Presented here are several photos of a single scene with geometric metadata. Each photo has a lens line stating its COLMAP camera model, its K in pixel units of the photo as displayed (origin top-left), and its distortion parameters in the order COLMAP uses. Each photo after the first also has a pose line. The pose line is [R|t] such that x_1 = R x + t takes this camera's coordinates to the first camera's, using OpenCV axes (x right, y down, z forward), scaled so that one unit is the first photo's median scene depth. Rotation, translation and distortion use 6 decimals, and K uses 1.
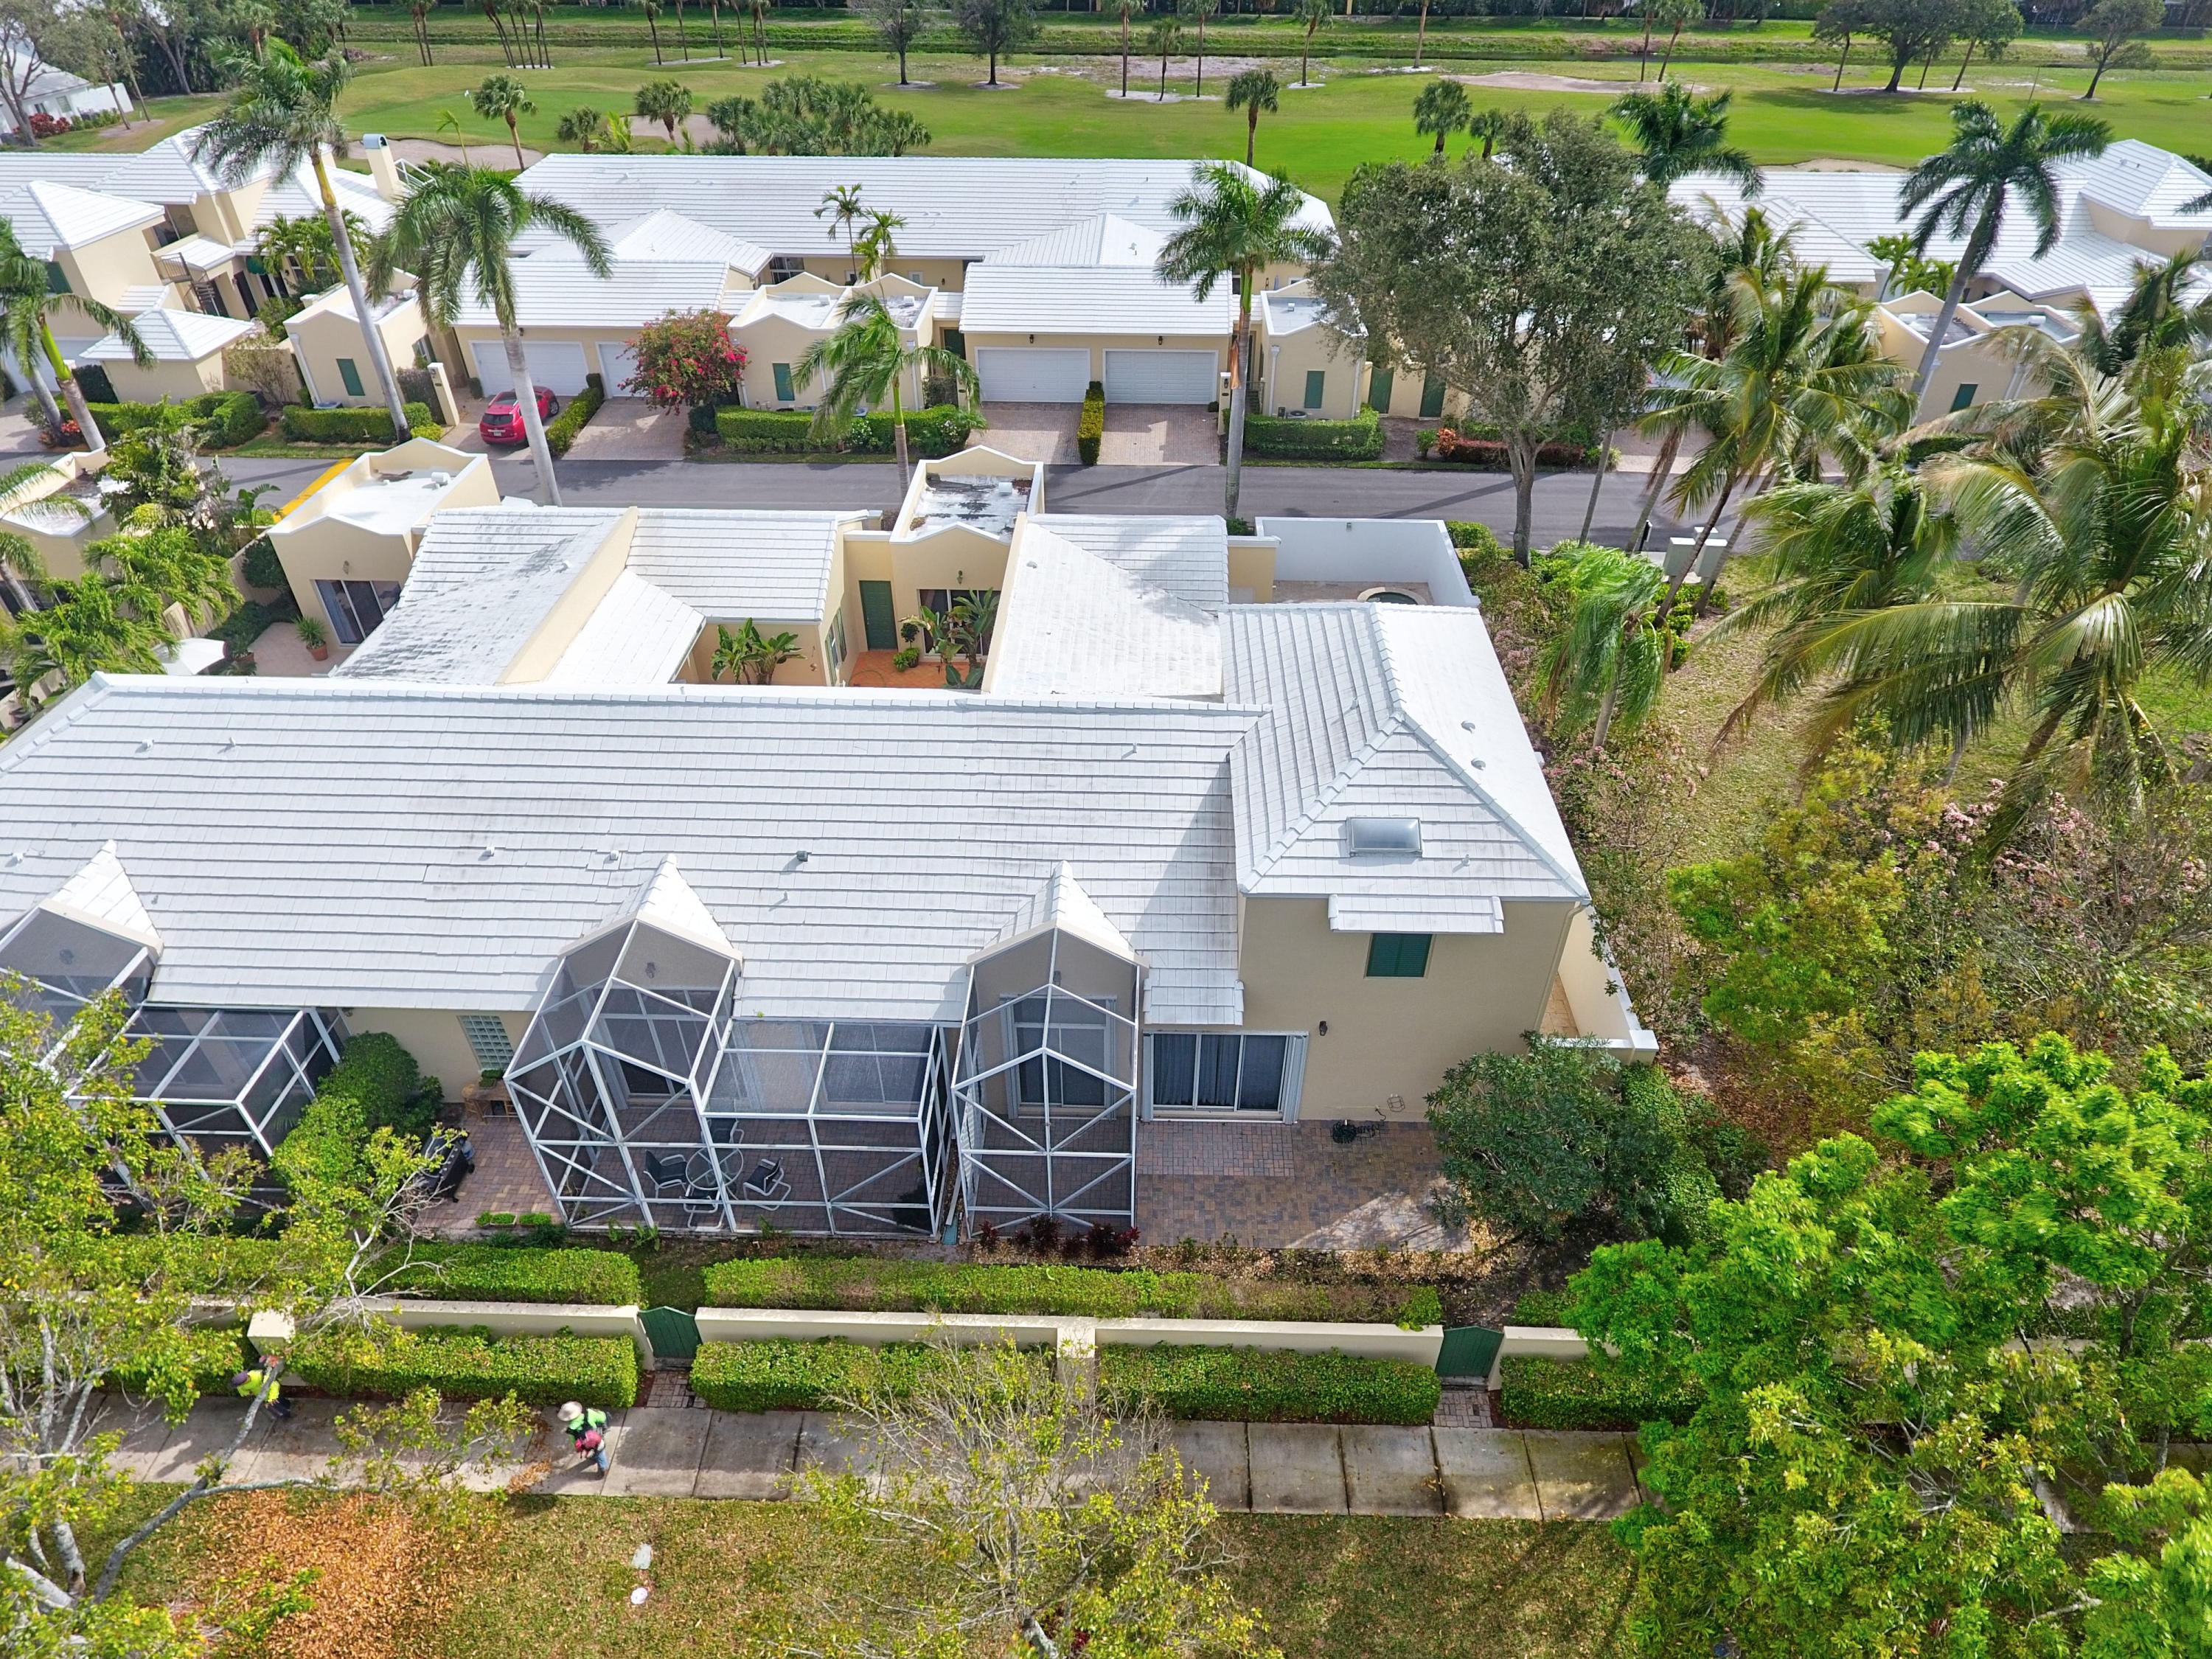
lens RADIAL K [[1275.3, 0, 1106.0], [0, 1275.3, 829.5], [0, 0, 1]] dist [-0.002494, -0.000187]
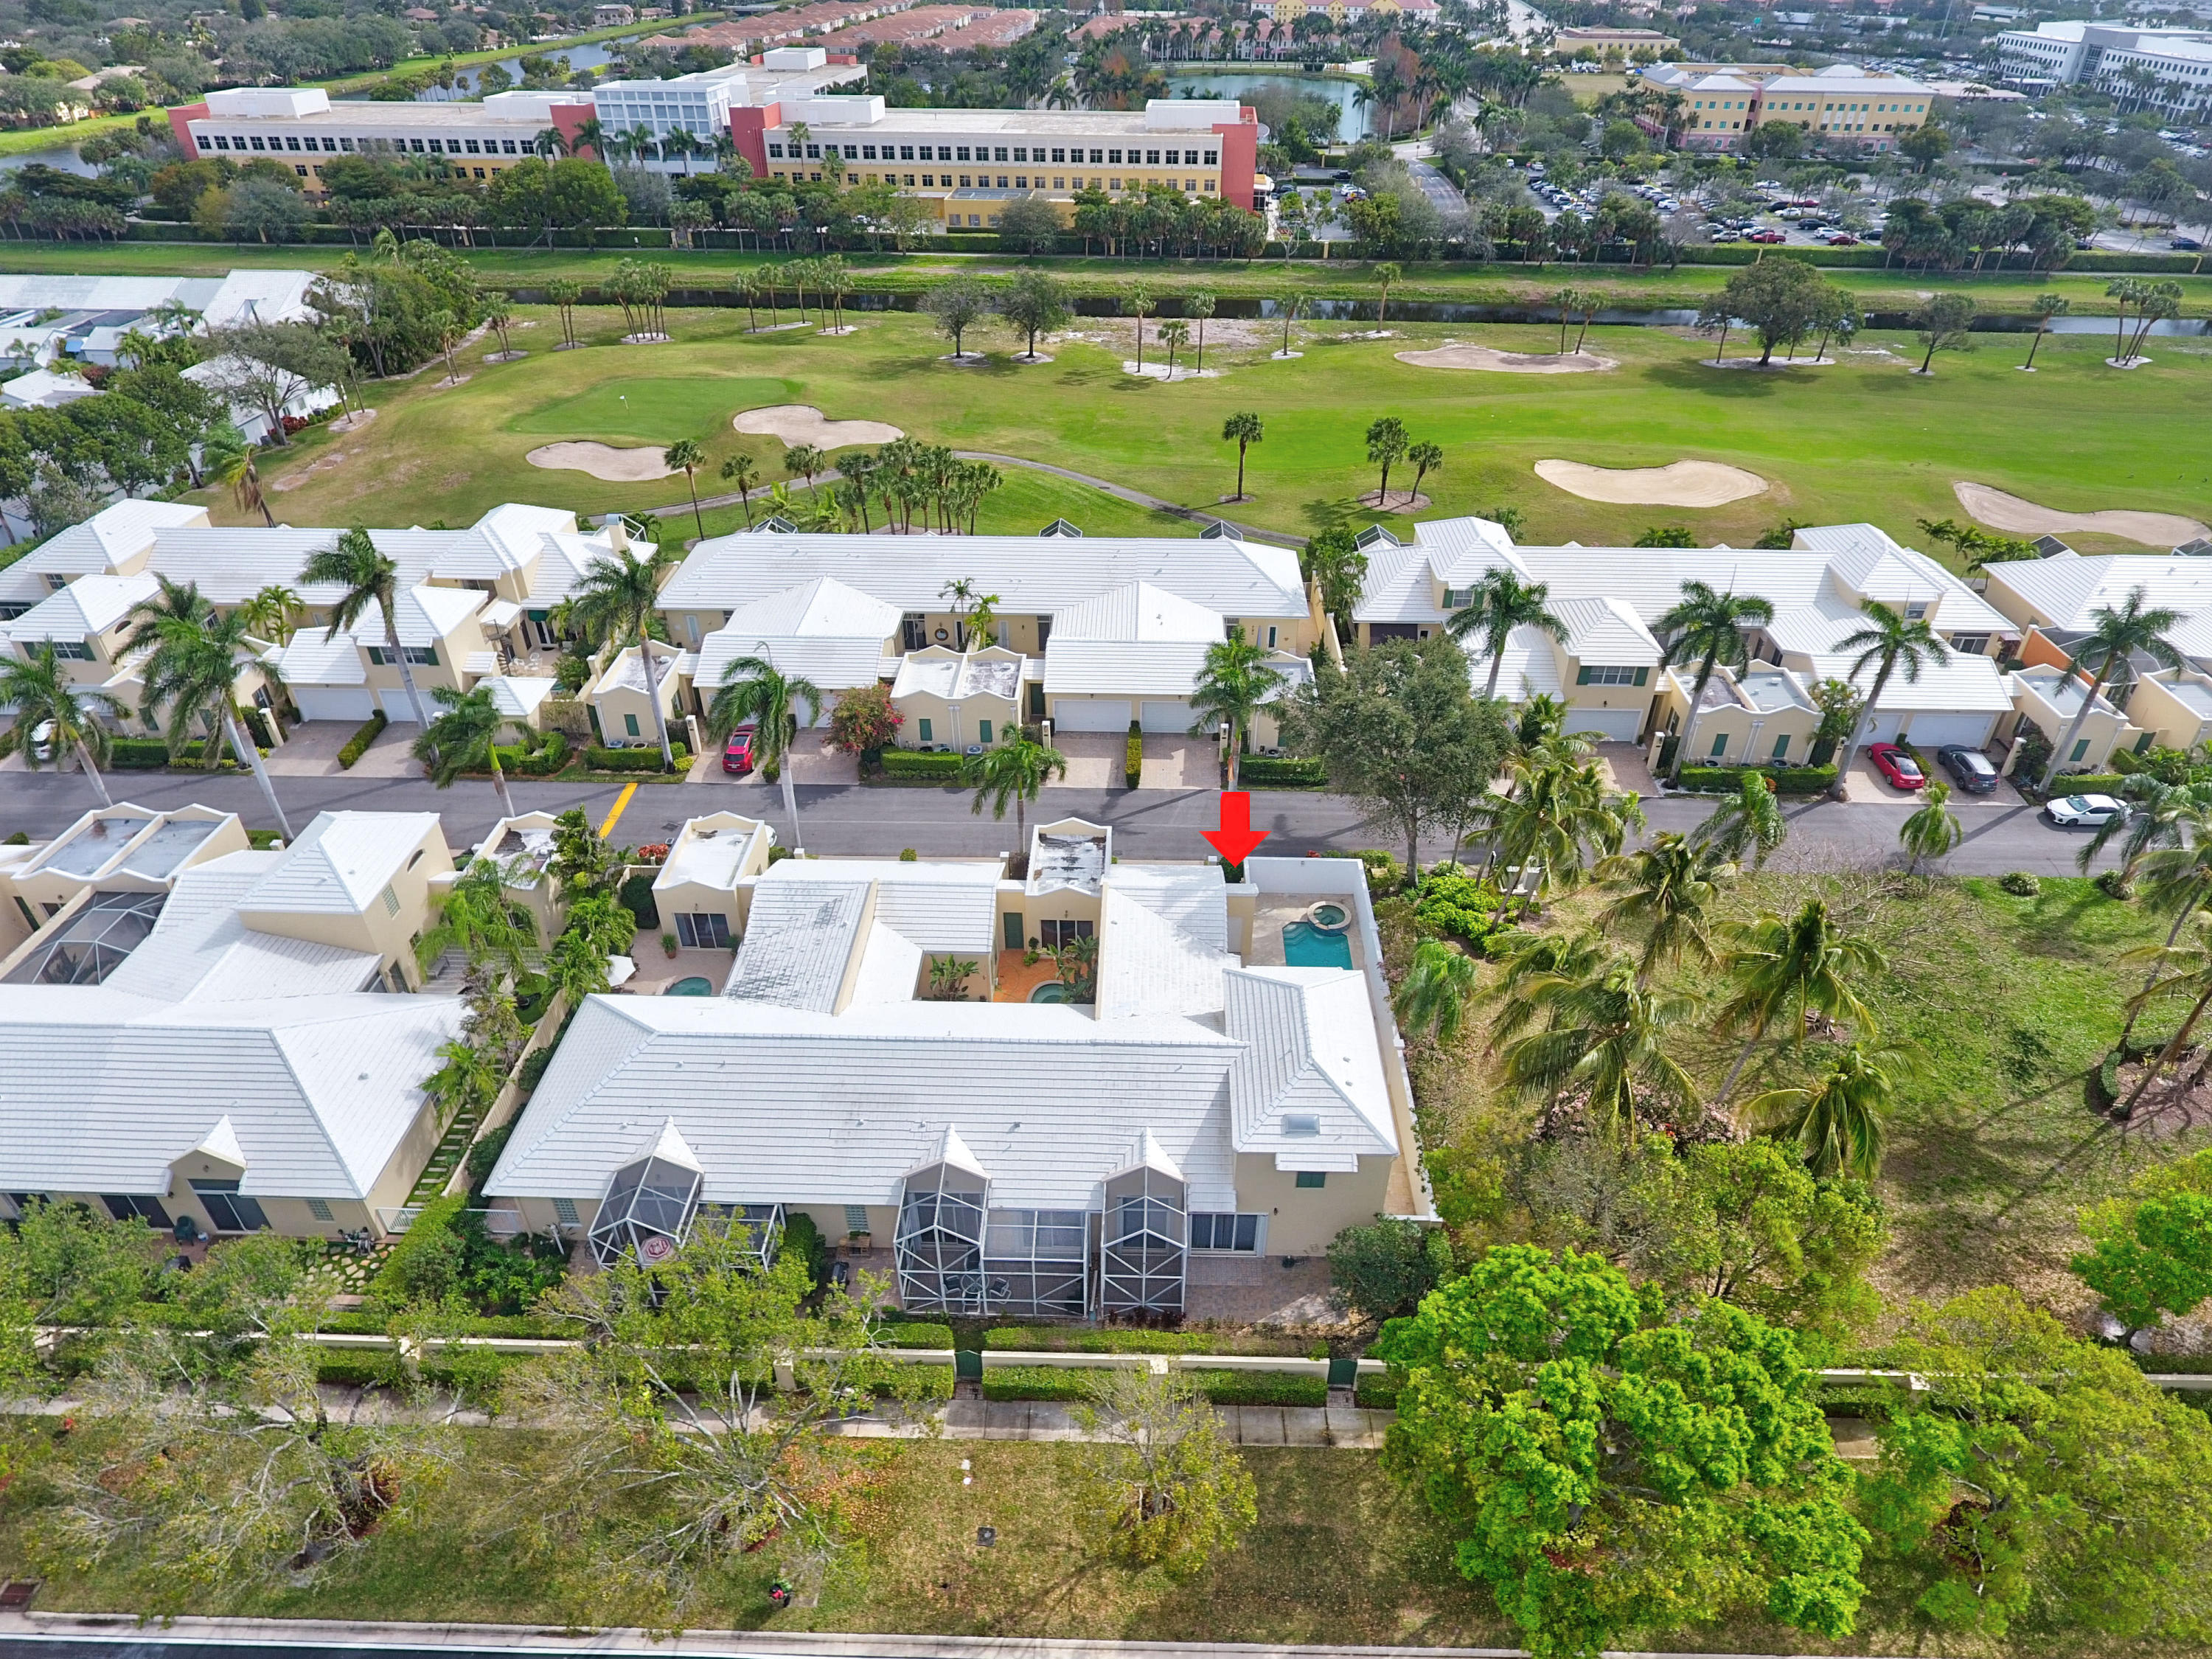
lens RADIAL K [[1277.3, 0, 1106.0], [0, 1277.3, 829.5], [0, 0, 1]] dist [-0.002625, -0.001050]
pose [[0.999998, -0.001432, 0.001050, -0.102008], [0.001489, 0.998417, -0.056232, -0.341371], [-0.000968, 0.056234, 0.998417, -1.073772]]
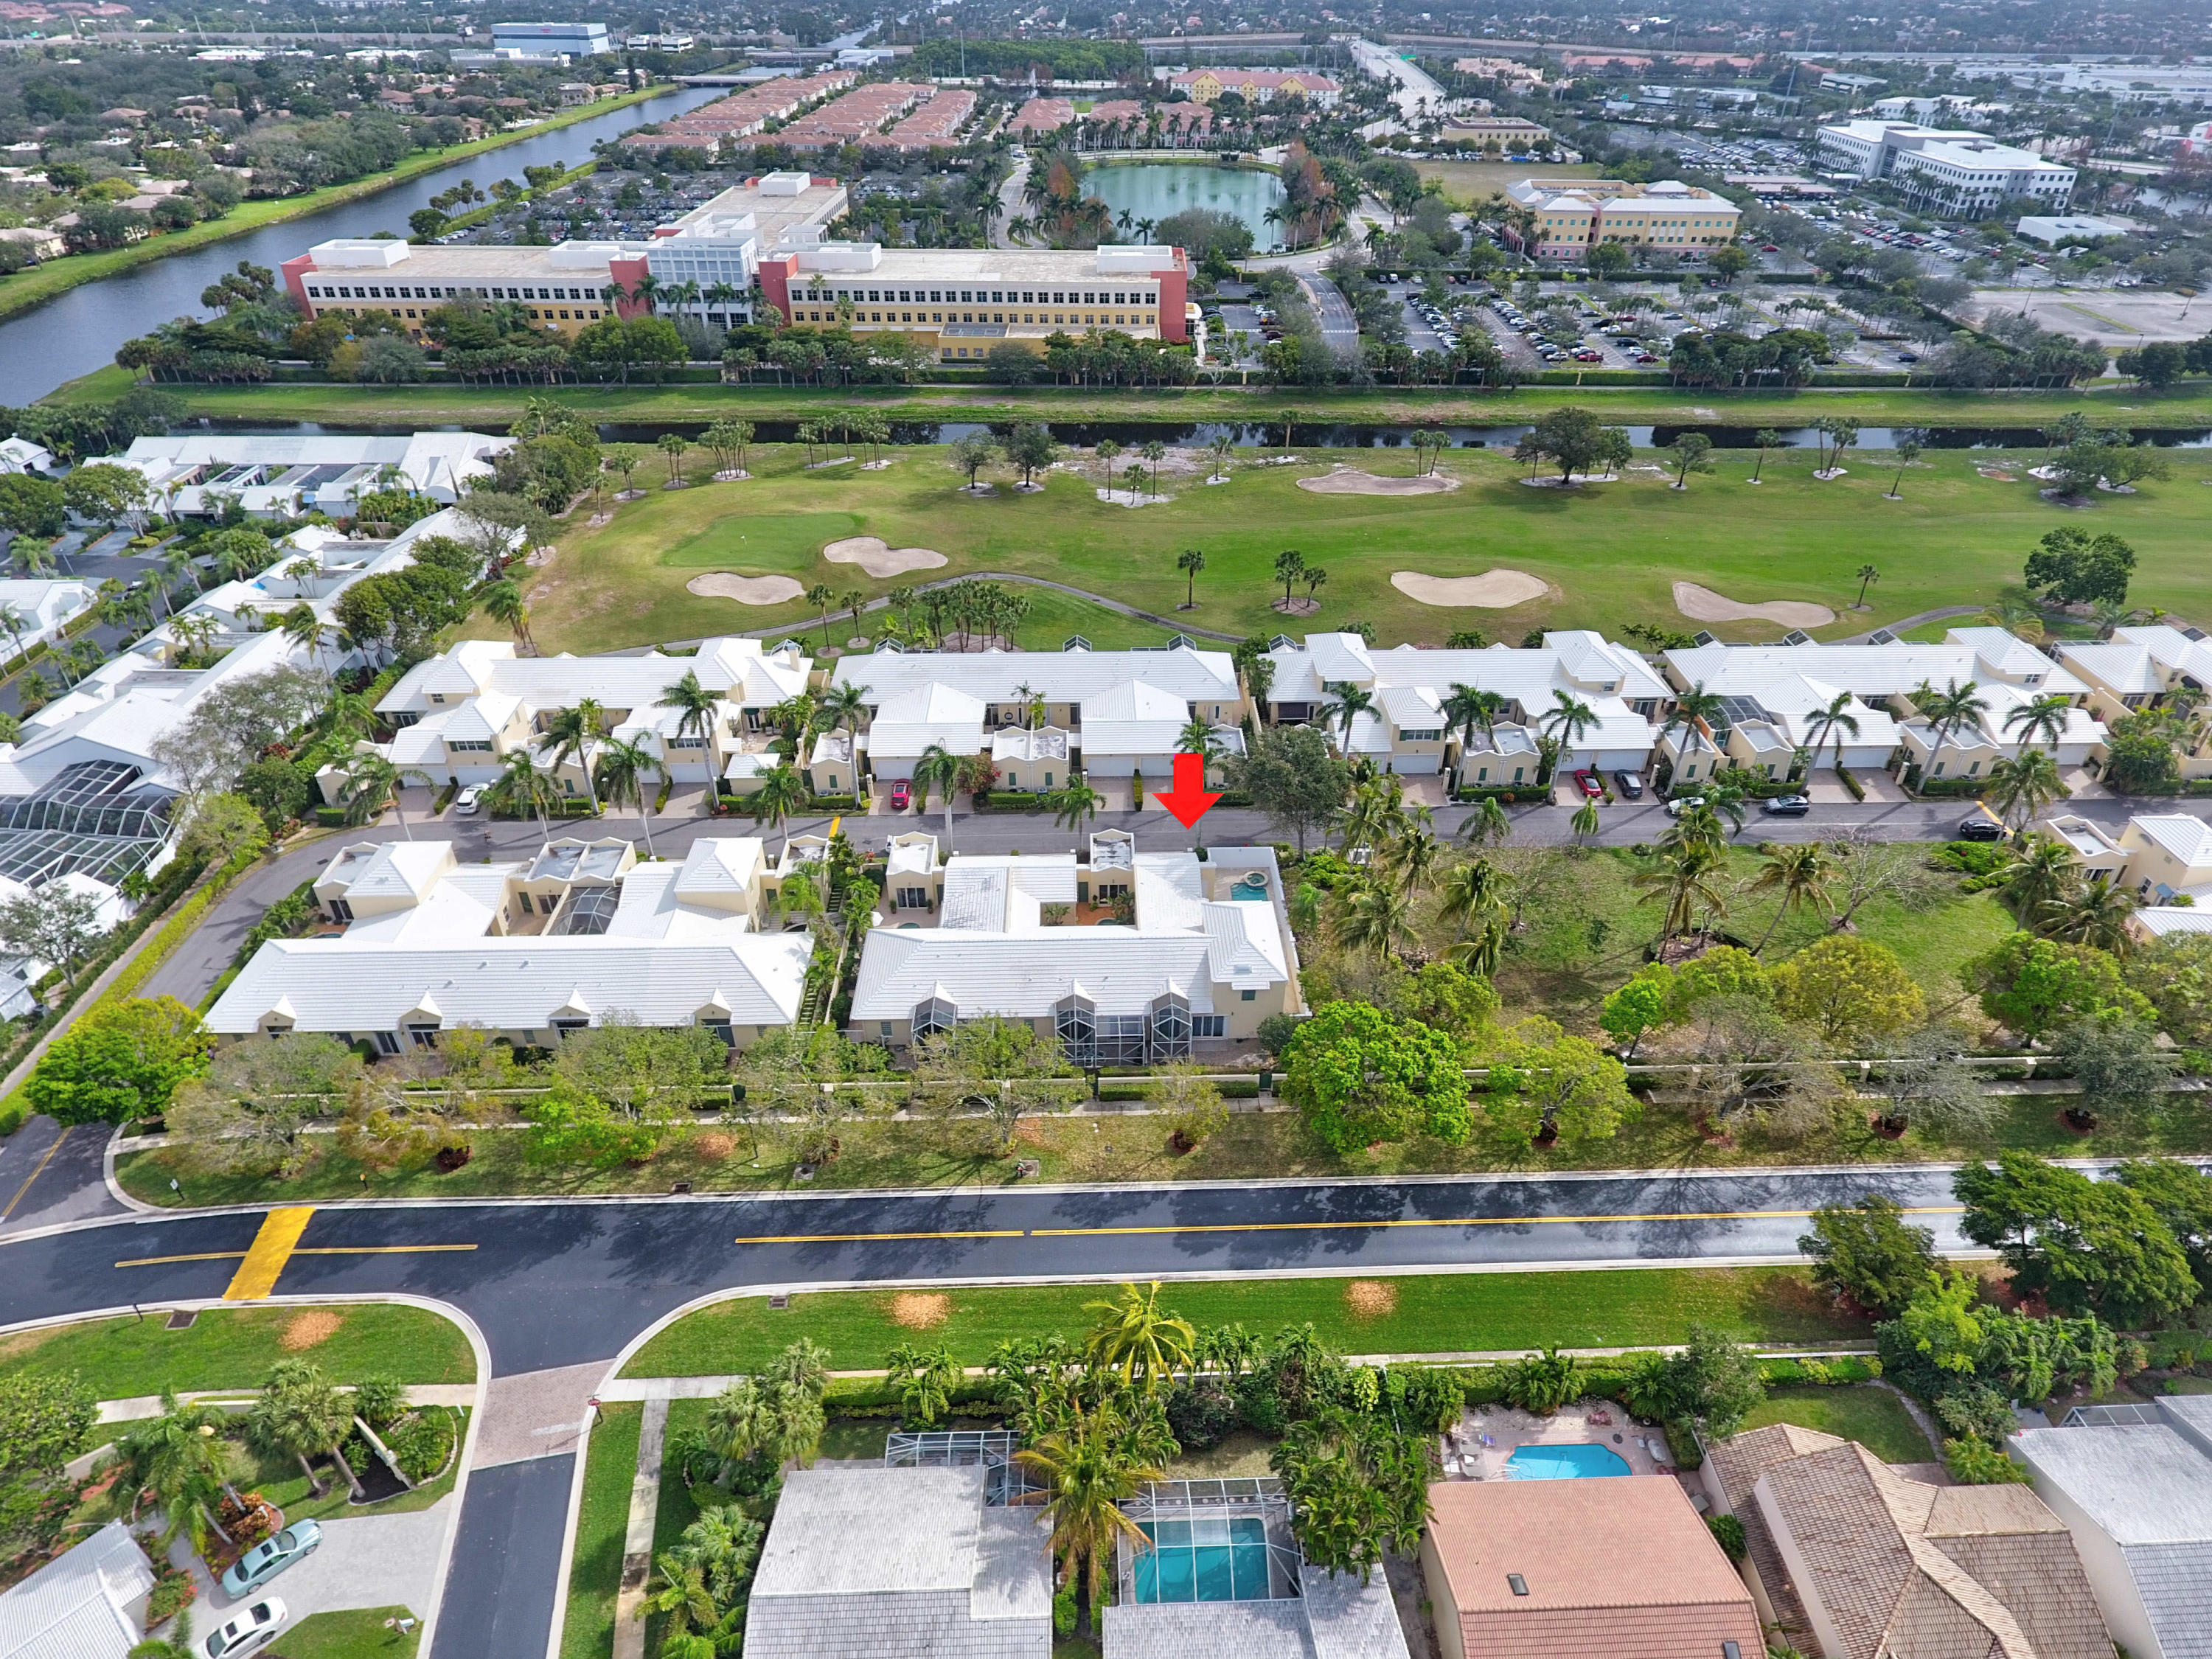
lens RADIAL K [[1277.3, 0, 1106.0], [0, 1277.3, 829.5], [0, 0, 1]] dist [-0.002625, -0.001050]
pose [[0.998345, -0.032784, 0.047243, -0.434802], [0.035835, 0.997225, -0.065254, -0.194719], [-0.044972, 0.066839, 0.996750, -3.294125]]
